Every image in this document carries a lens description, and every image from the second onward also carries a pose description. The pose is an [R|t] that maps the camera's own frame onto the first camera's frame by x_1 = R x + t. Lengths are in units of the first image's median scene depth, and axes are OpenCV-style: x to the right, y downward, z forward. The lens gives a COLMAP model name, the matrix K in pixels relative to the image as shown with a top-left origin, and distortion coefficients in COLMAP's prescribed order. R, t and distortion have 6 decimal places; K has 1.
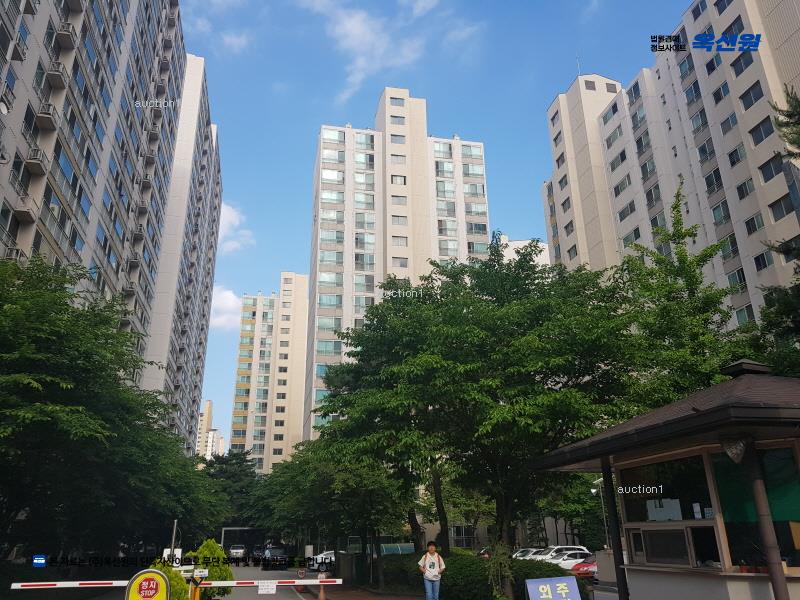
lens RADIAL K [[621.0, 0, 374.3], [0, 621.0, 302.7], [0, 0, 1]] dist [0.050859, -0.068070]
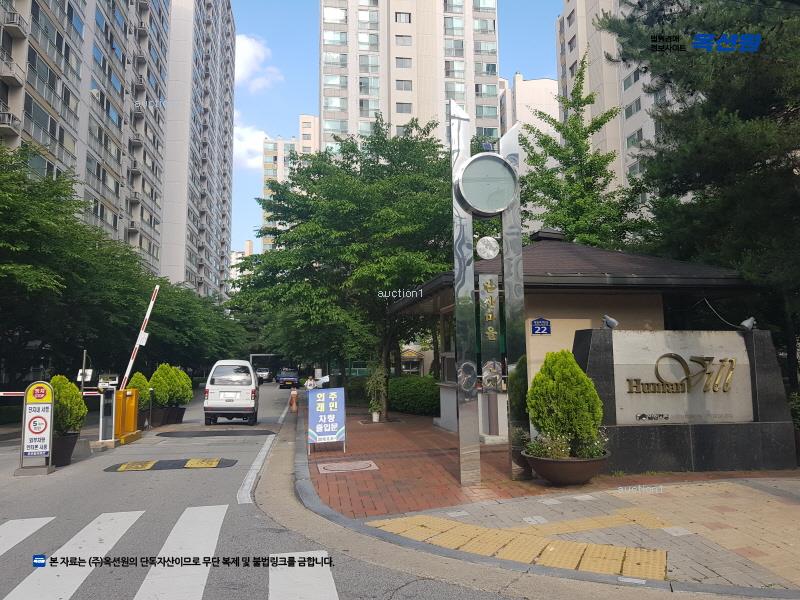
lens RADIAL K [[621.0, 0, 396.8], [0, 621.0, 301.6], [0, 0, 1]] dist [0.050859, -0.068070]
pose [[0.998346, 0.003648, -0.057382, 0.087998], [0.011241, 0.966341, 0.257020, -0.021034], [0.056388, -0.257240, 0.964701, -0.054402]]
